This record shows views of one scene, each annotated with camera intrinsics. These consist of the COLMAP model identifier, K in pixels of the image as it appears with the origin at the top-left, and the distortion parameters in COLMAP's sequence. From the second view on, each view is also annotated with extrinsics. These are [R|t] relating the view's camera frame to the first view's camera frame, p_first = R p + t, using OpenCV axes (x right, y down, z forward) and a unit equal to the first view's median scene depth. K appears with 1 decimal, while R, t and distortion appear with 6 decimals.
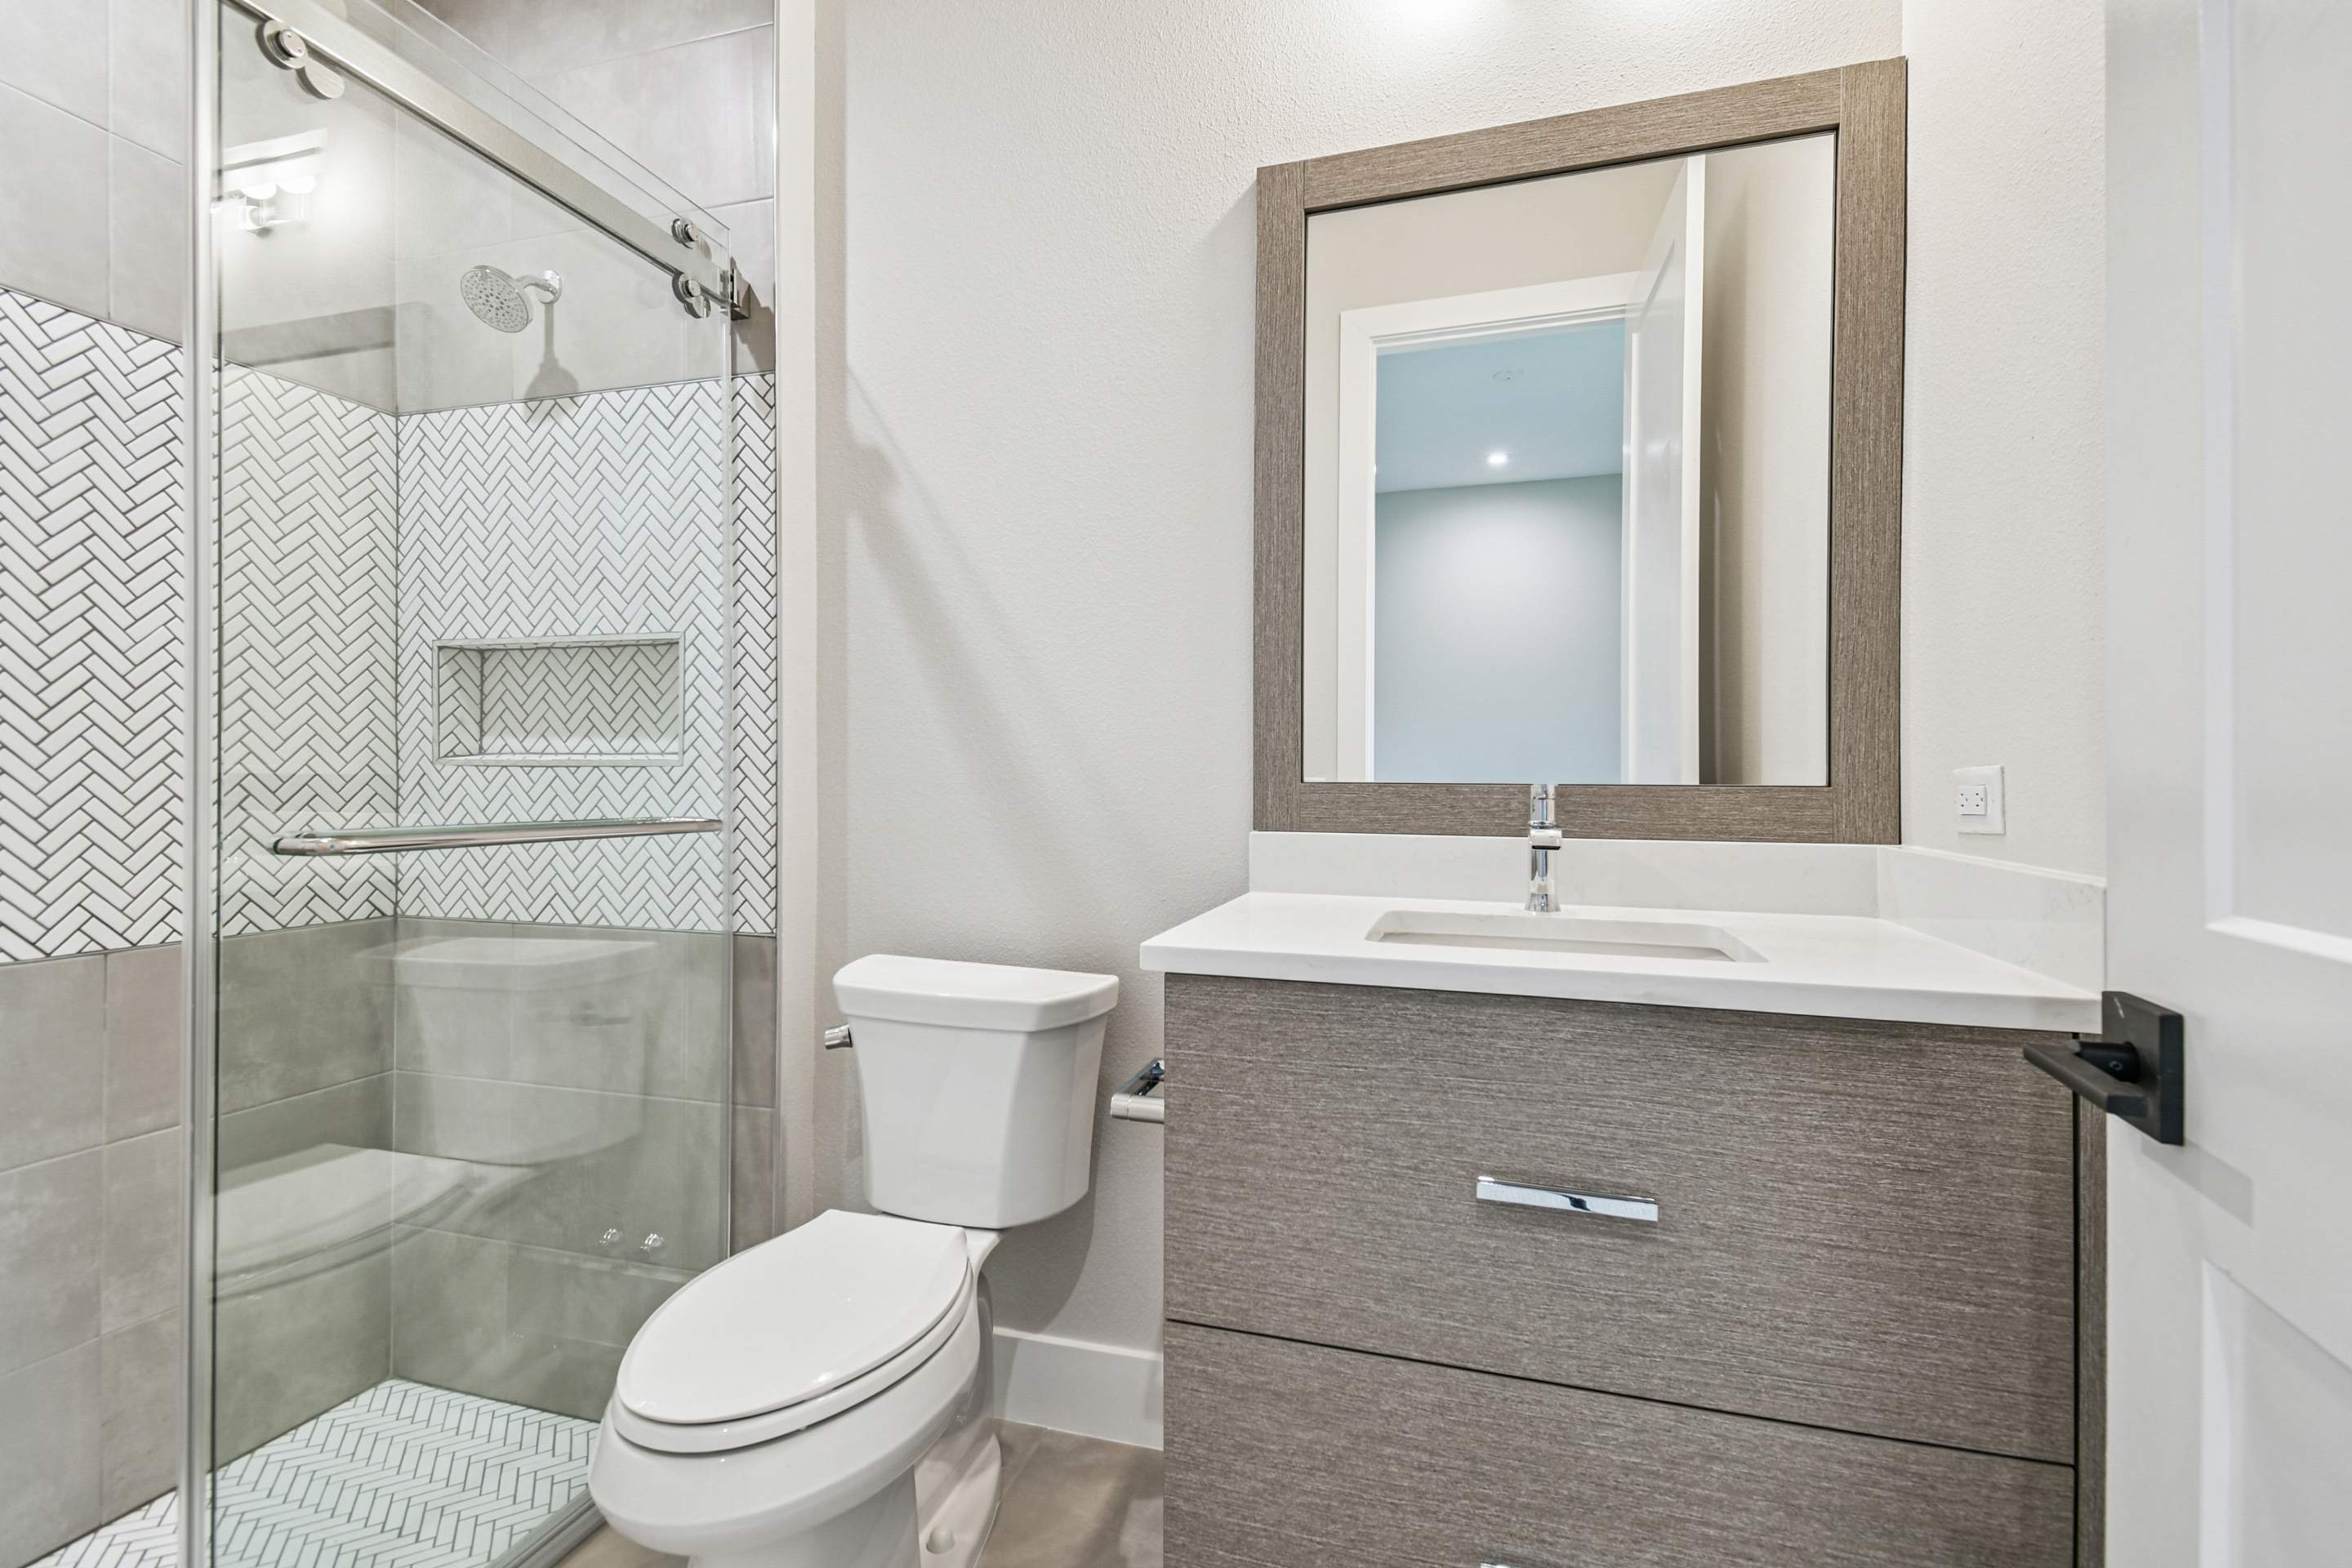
lens RADIAL K [[1085.1, 0, 1164.7], [0, 1085.1, 791.9], [0, 0, 1]] dist [0.050555, -0.024836]
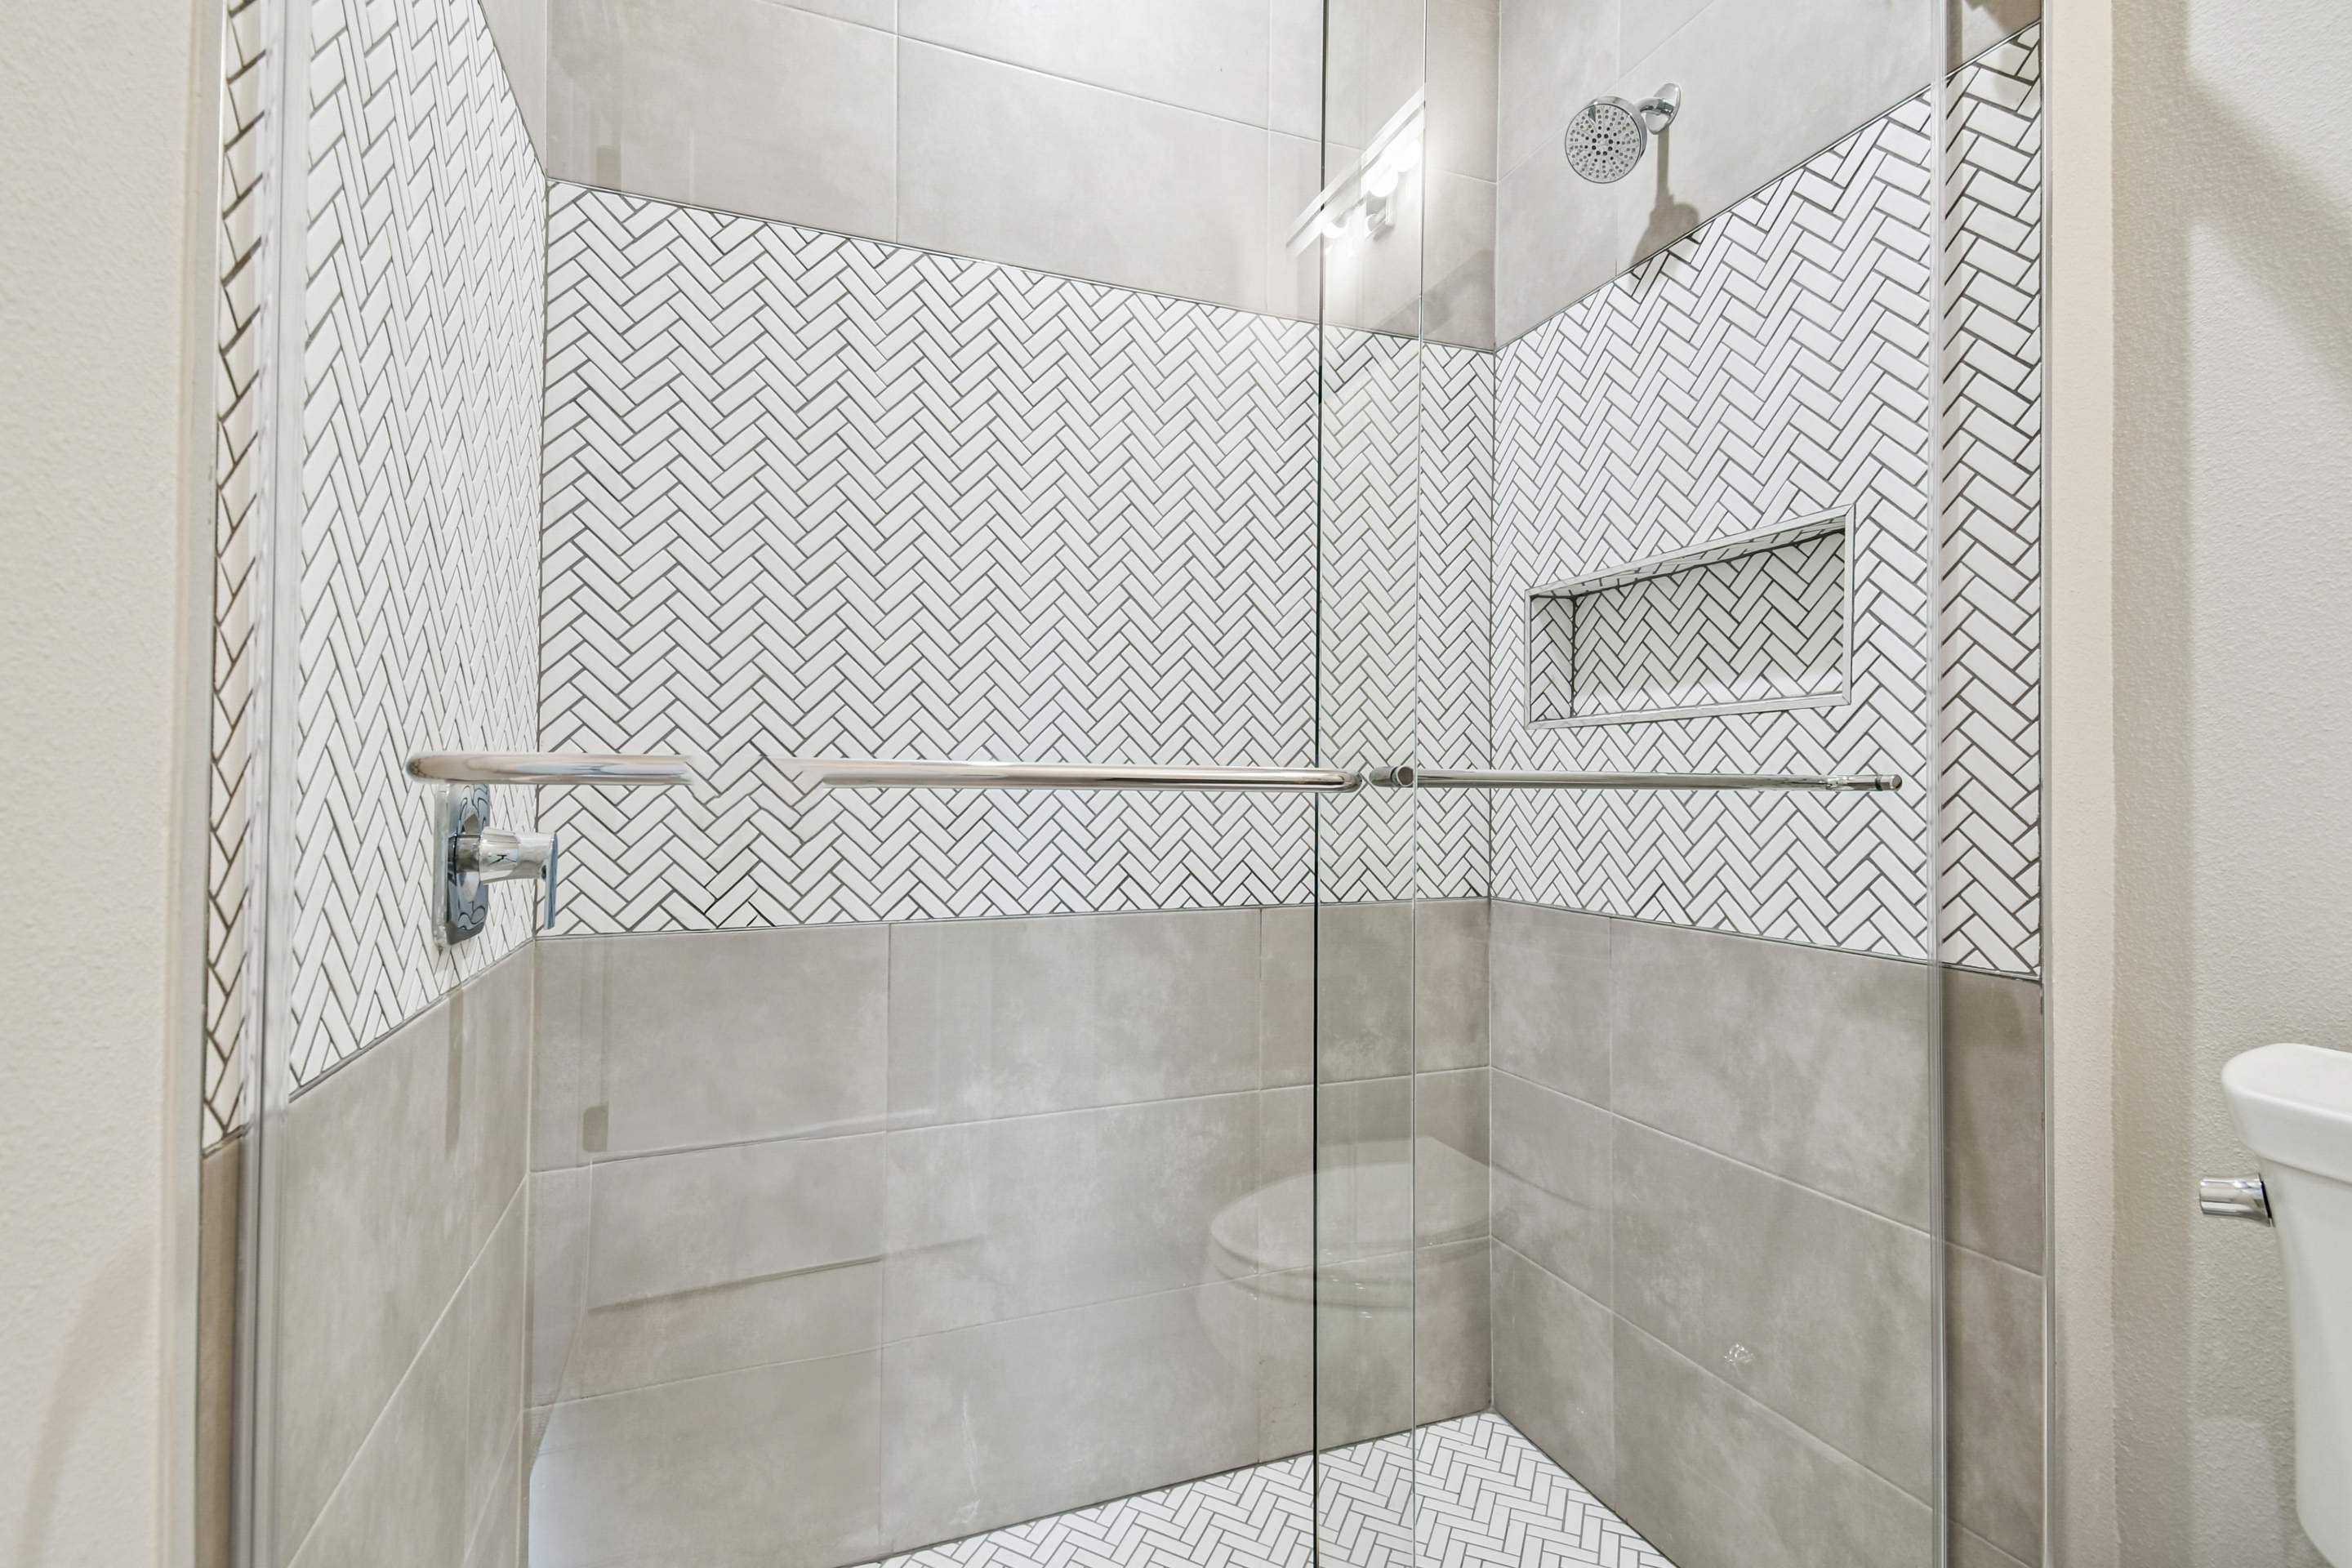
lens RADIAL K [[1069.7, 0, 1181.2], [0, 1069.7, 766.6], [0, 0, 1]] dist [0.052431, -0.021368]
pose [[0.634364, -0.020062, -0.772774, -0.181597], [-0.010140, 0.999361, -0.034268, 0.040371], [0.772968, 0.029574, 0.633755, 0.255004]]
